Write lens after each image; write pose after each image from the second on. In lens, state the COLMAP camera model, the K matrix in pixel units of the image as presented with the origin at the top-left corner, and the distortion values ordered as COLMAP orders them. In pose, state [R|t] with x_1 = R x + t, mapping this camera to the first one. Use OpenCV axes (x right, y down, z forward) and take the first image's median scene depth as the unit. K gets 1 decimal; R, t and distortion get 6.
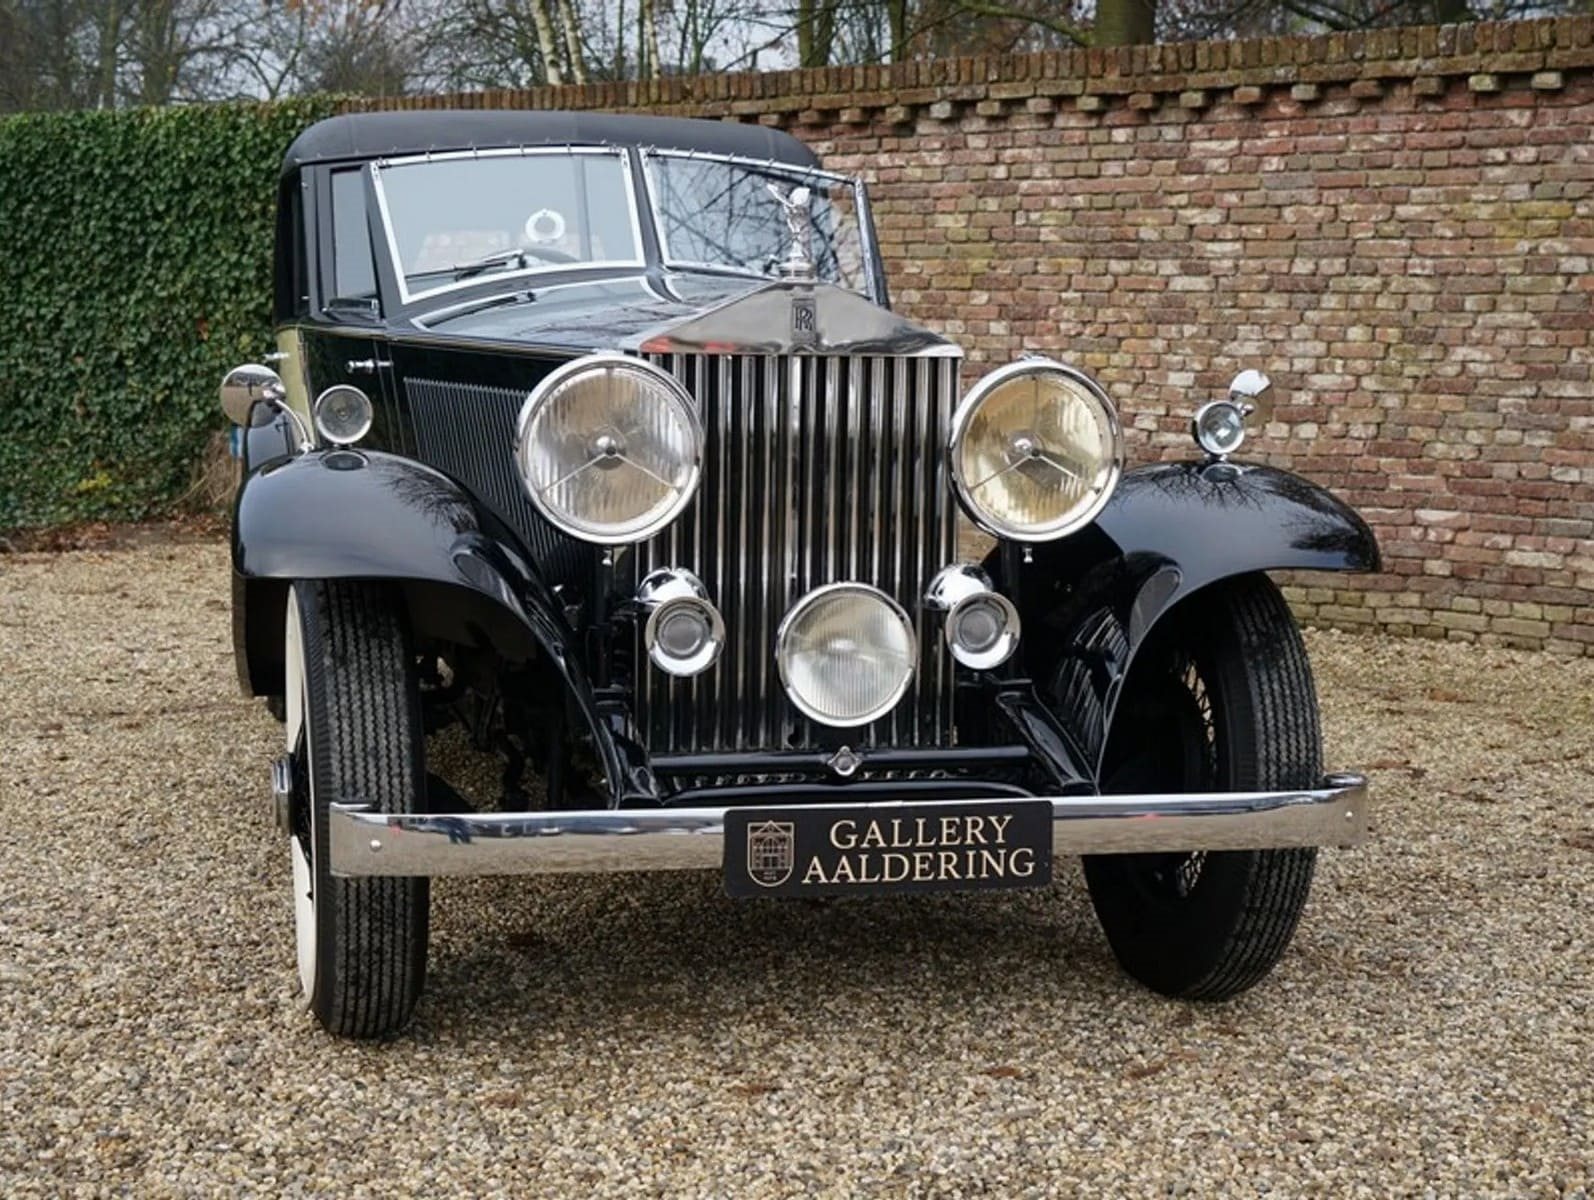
lens RADIAL K [[2433.1, 0, 792.9], [0, 2433.1, 600.2], [0, 0, 1]] dist [-0.022272, 0.018240]
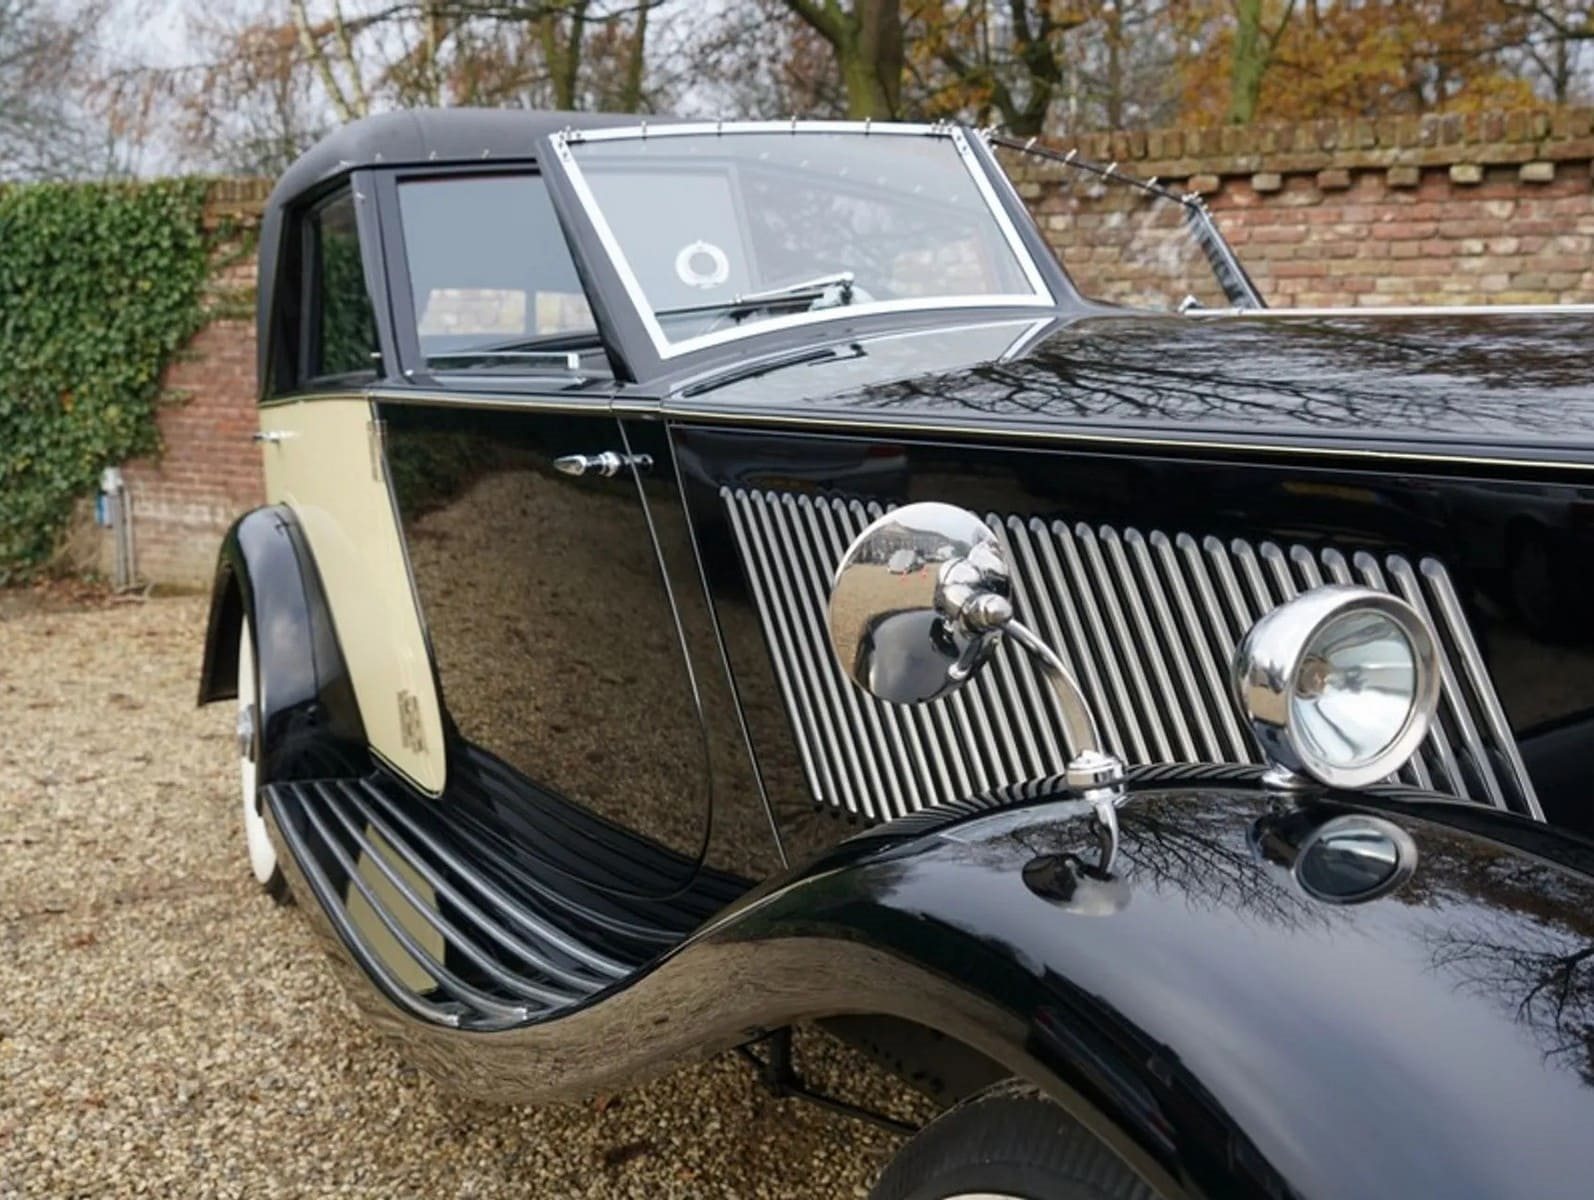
lens RADIAL K [[1701.8, 0, 795.3], [0, 1701.8, 596.2], [0, 0, 1]] dist [0.015232, -0.009637]
pose [[0.980672, -0.007958, 0.195497, -0.129024], [0.008536, 0.999961, -0.002114, -0.038718], [-0.195473, 0.003742, 0.980702, 0.361652]]
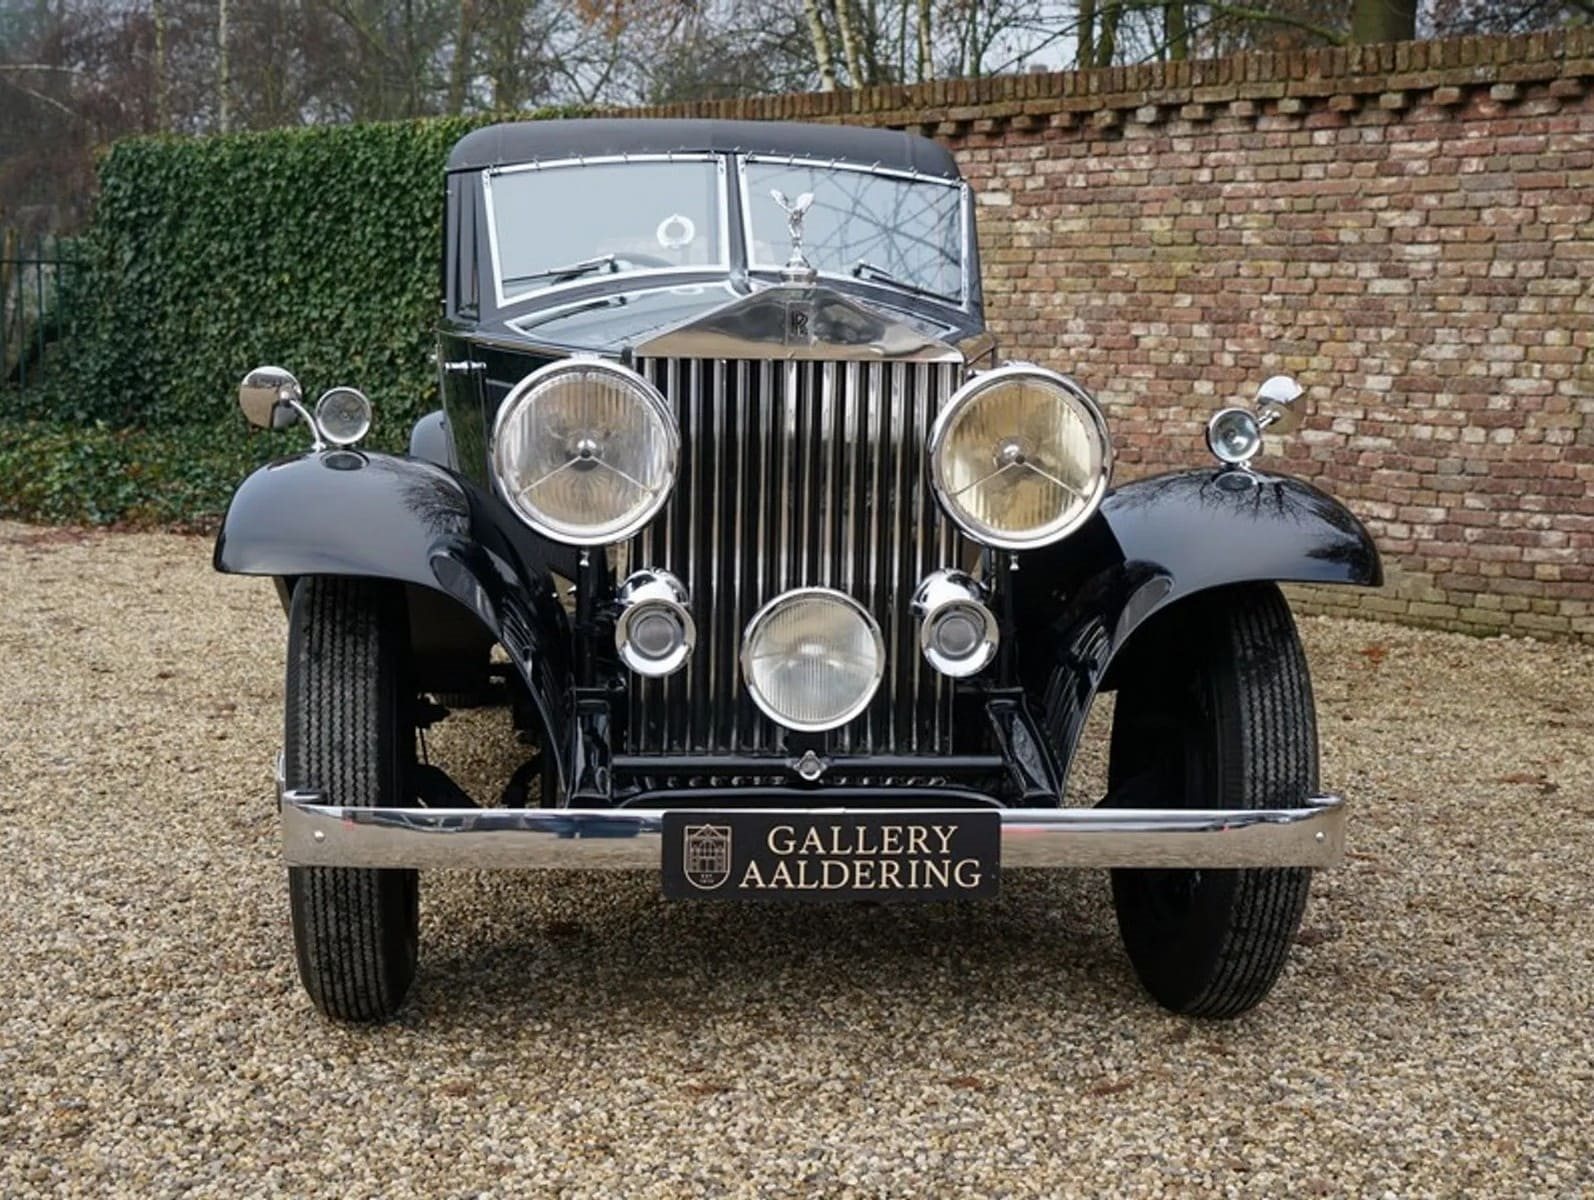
lens RADIAL K [[2354.9, 0, 791.4], [0, 2354.9, 603.0], [0, 0, 1]] dist [-0.038336, 0.118632]
pose [[0.990117, 0.017995, -0.139083, 0.064080], [-0.017327, 0.999832, 0.006017, -0.002885], [0.139168, -0.003548, 0.990262, 0.016974]]
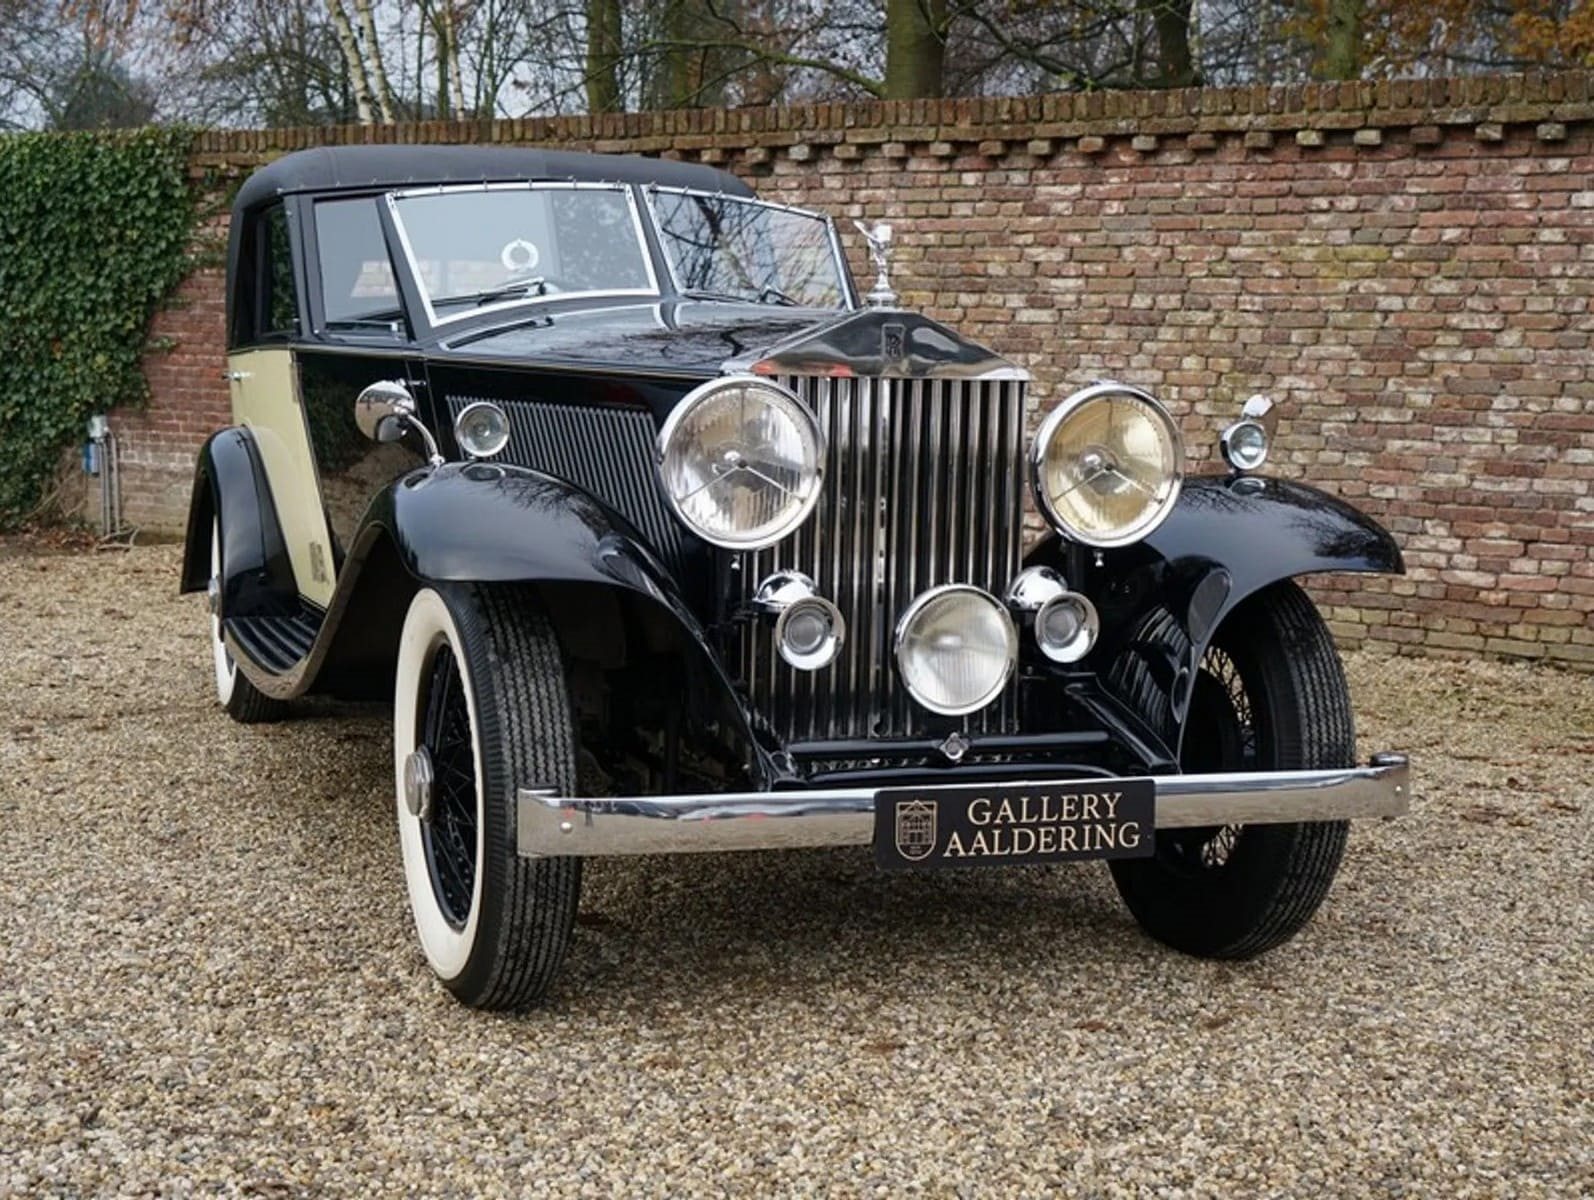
lens RADIAL K [[2295.9, 0, 786.7], [0, 2295.9, 593.4], [0, 0, 1]] dist [-0.018122, 0.012322]
pose [[0.993089, -0.002554, 0.117334, -0.076327], [0.003478, 0.999965, -0.007669, 0.001997], [-0.117310, 0.008024, 0.993063, -0.009897]]
